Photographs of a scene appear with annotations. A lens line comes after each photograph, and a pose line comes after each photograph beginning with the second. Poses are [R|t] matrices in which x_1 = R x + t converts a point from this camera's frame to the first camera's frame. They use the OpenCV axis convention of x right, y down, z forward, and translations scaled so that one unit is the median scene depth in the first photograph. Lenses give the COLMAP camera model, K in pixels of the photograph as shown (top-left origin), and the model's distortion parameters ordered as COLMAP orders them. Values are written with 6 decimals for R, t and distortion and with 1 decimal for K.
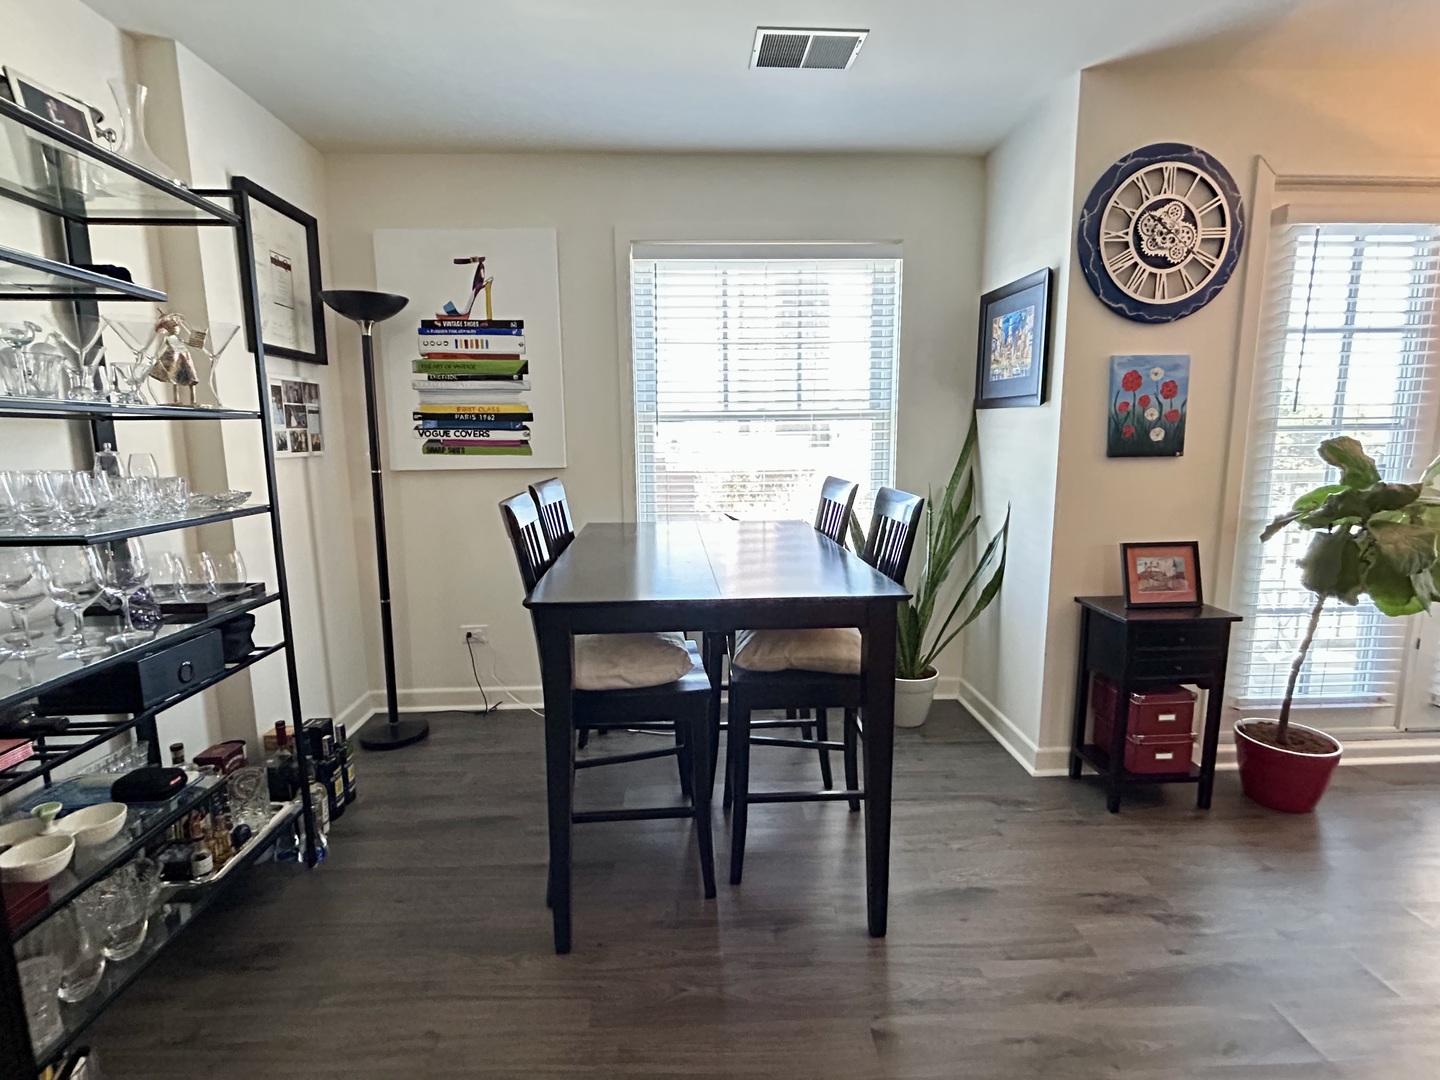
lens RADIAL K [[690.9, 0, 717.4], [0, 690.9, 540.3], [0, 0, 1]] dist [-0.002714, 0.000300]
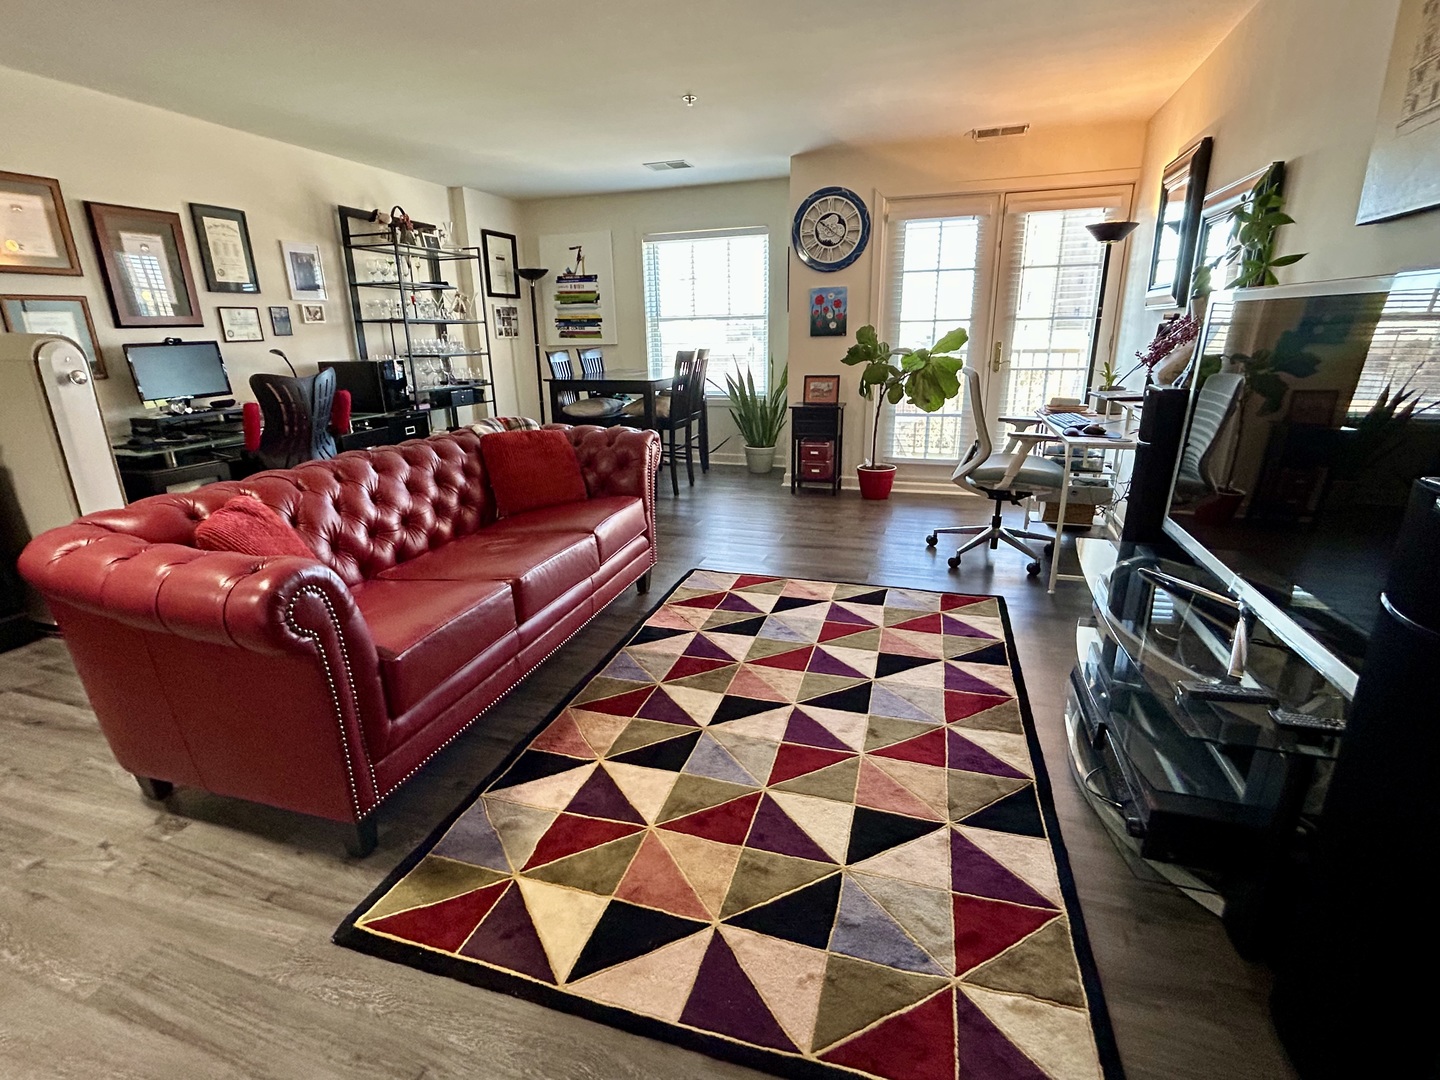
lens RADIAL K [[690.9, 0, 715.3], [0, 690.9, 539.5], [0, 0, 1]] dist [-0.002714, 0.000300]
pose [[0.930976, 0.098290, -0.351600, 1.007389], [-0.048368, 0.987794, 0.148067, 0.185717], [0.361861, -0.120841, 0.924367, -1.087527]]
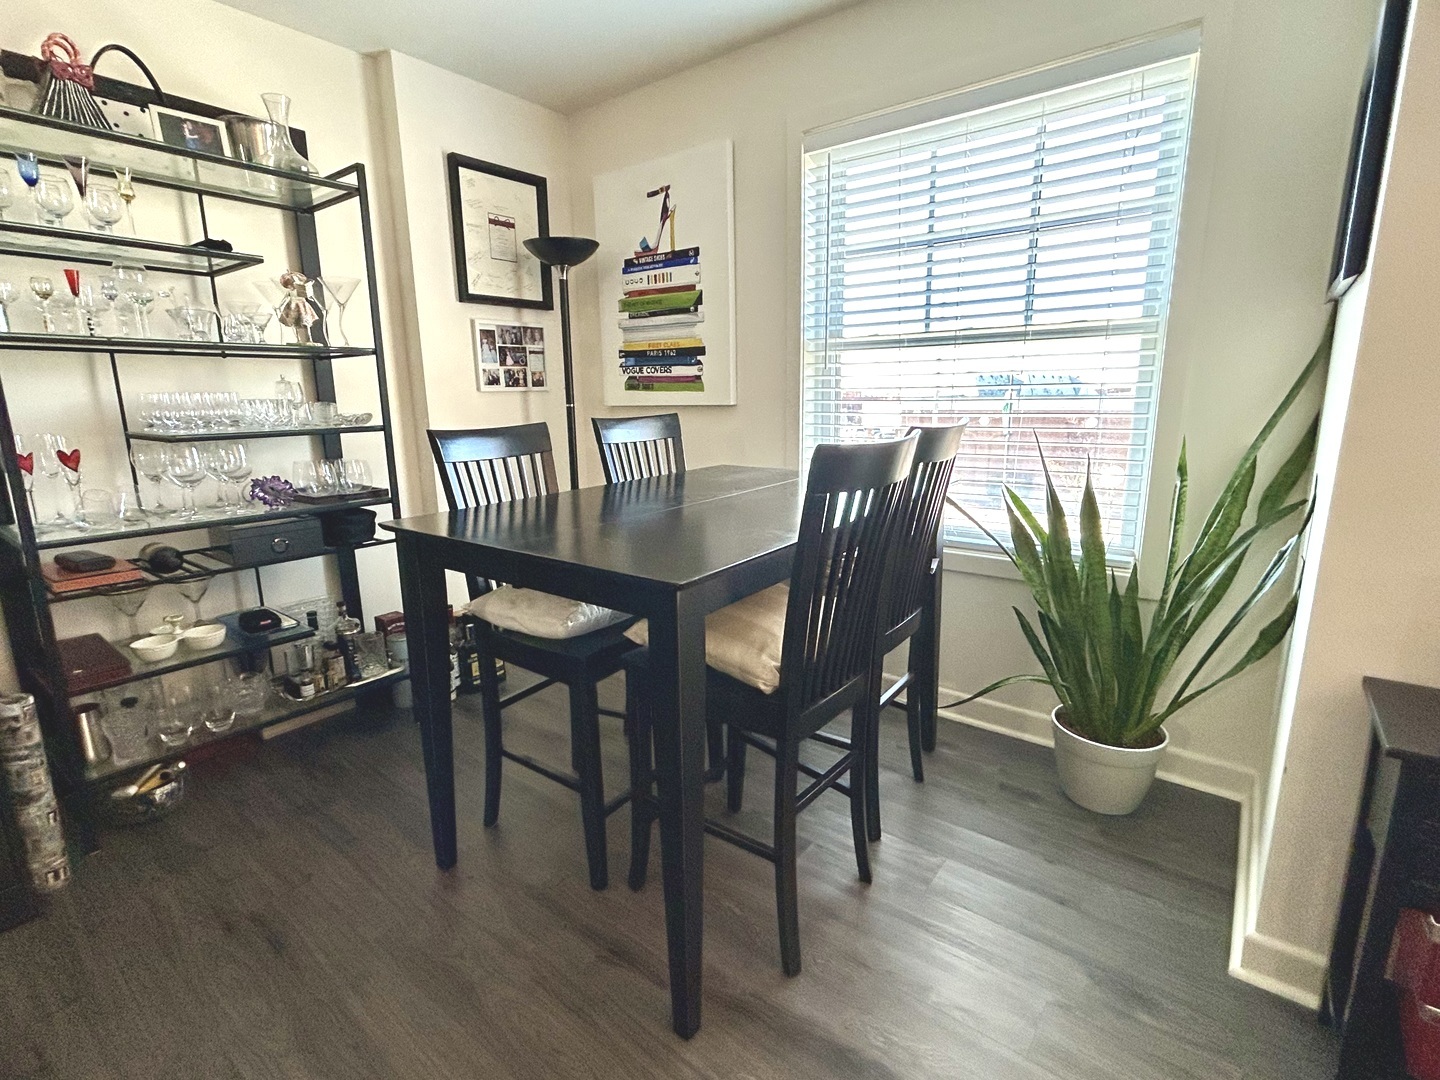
lens RADIAL K [[690.9, 0, 719.4], [0, 690.9, 540.7], [0, 0, 1]] dist [-0.002714, 0.000300]
pose [[0.758491, 0.135128, -0.637520, 0.434830], [-0.090550, 0.990630, 0.102240, -0.019596], [0.645362, -0.019821, 0.763620, 0.310466]]
